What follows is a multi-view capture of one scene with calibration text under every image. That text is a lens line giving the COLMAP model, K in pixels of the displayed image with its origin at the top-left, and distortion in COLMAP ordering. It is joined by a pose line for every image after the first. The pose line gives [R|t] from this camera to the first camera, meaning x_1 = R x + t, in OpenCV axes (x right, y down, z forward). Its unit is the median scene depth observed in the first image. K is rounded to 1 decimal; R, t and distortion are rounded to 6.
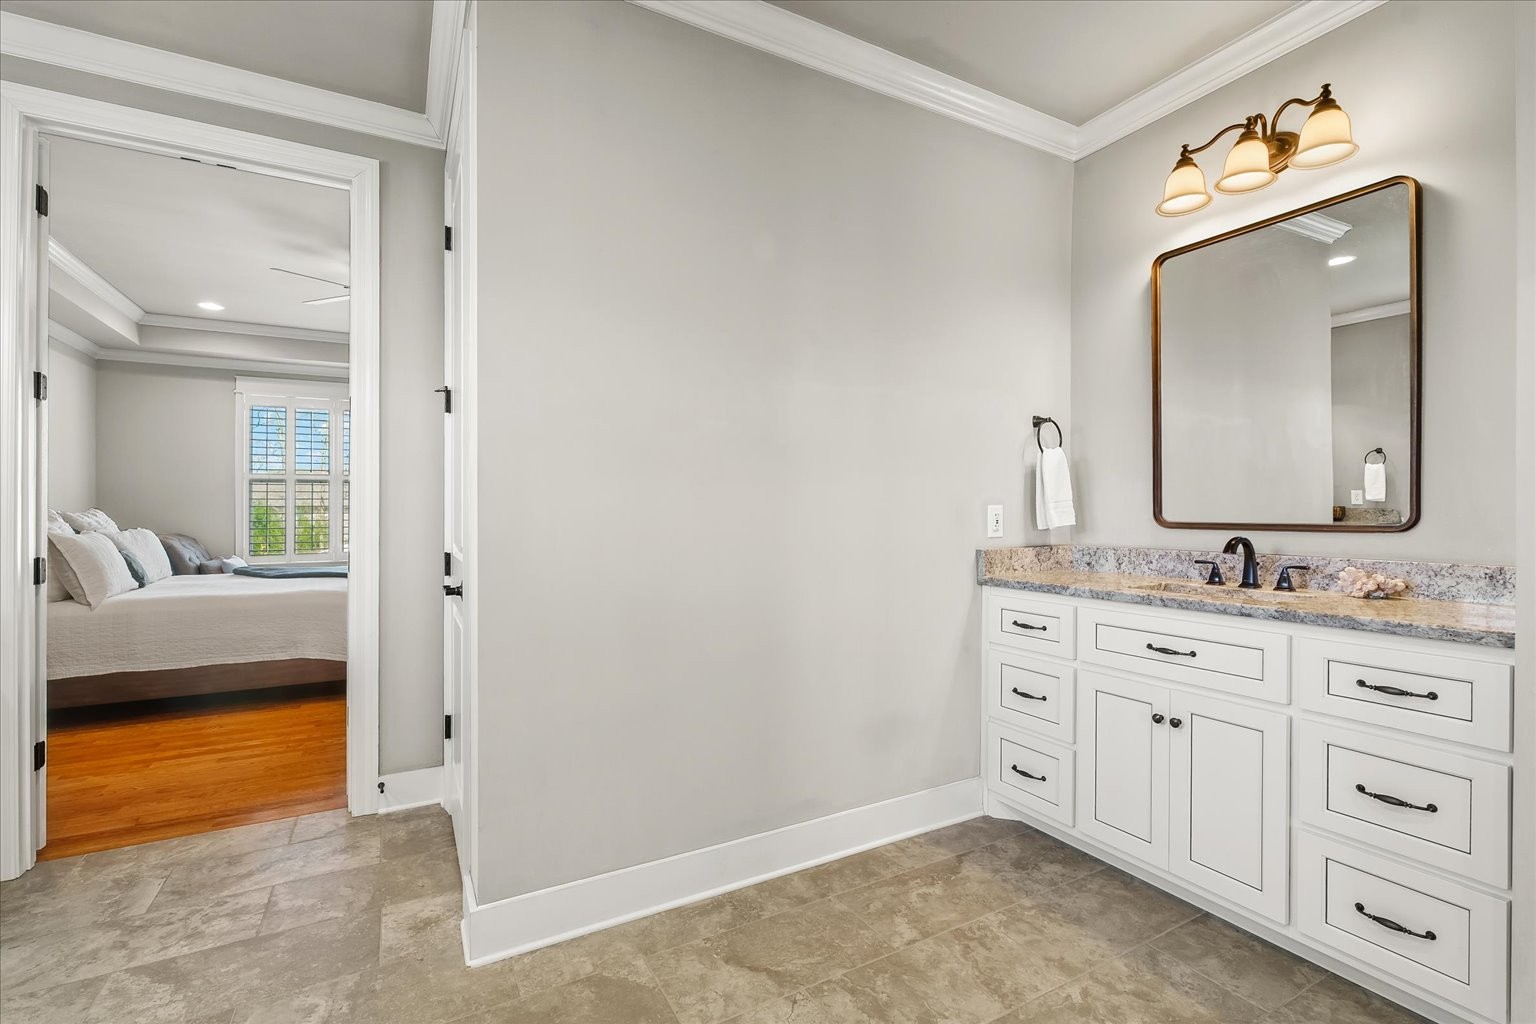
lens RADIAL K [[679.9, 0, 765.3], [0, 679.9, 515.4], [0, 0, 1]] dist [-0.001335, -0.000236]
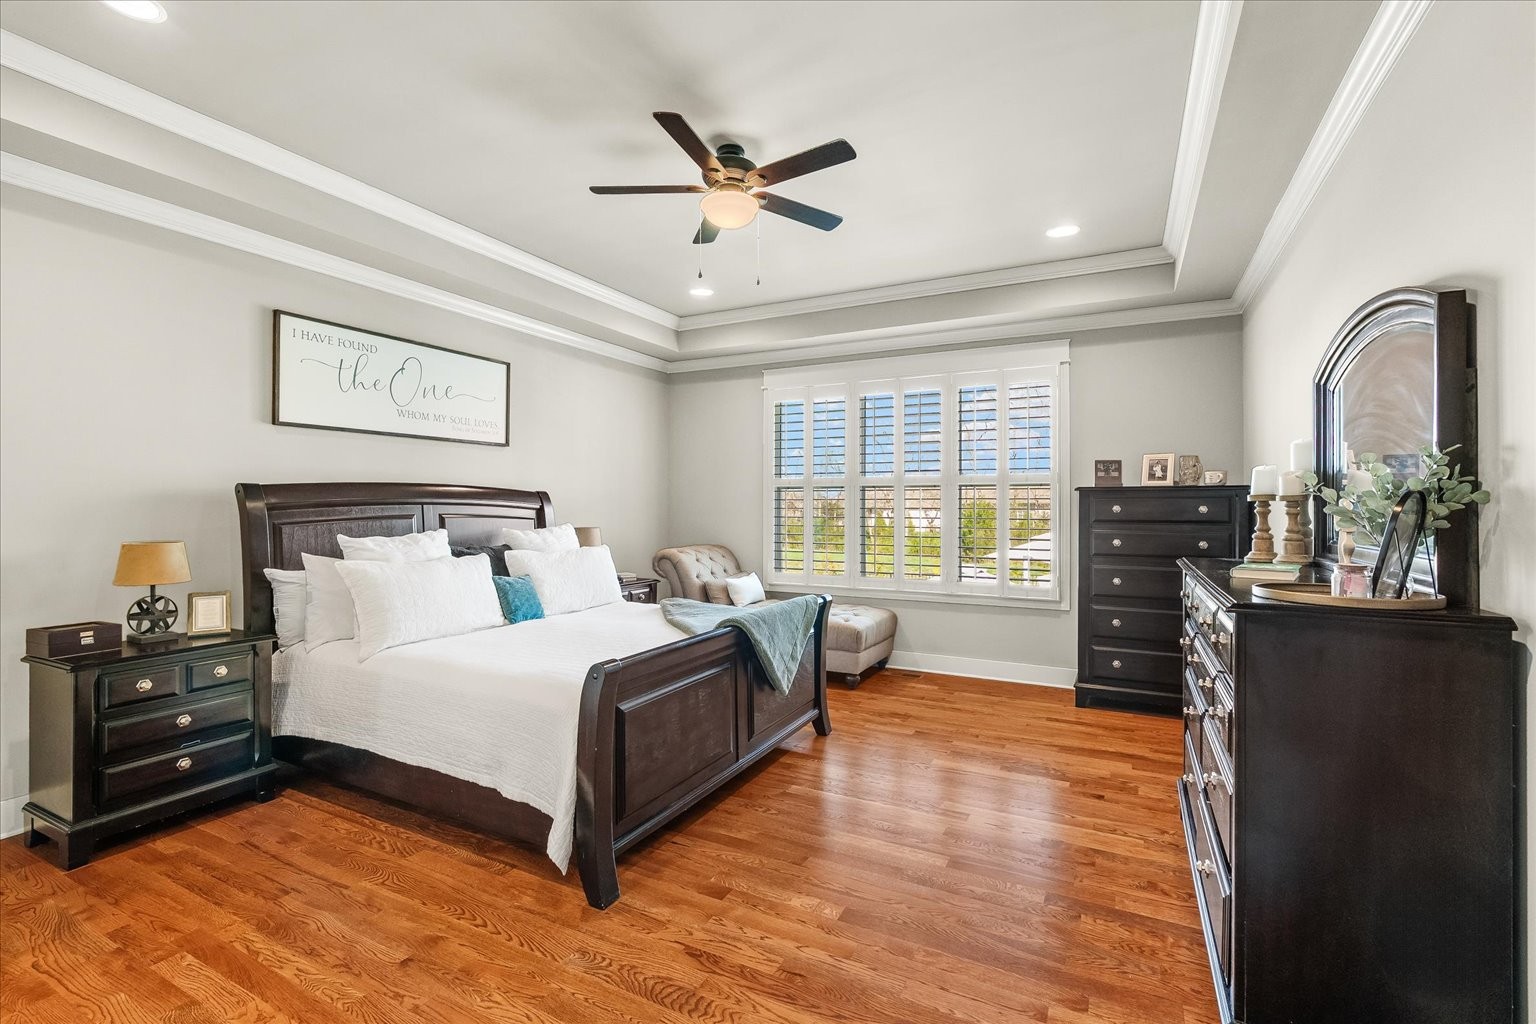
lens RADIAL K [[679.9, 0, 765.3], [0, 679.9, 515.4], [0, 0, 1]] dist [-0.001335, -0.000236]
pose [[0.557494, -0.002822, -0.830176, -0.043069], [0.002390, 0.999996, -0.001794, -0.015084], [0.830177, -0.000984, 0.557499, 0.518419]]
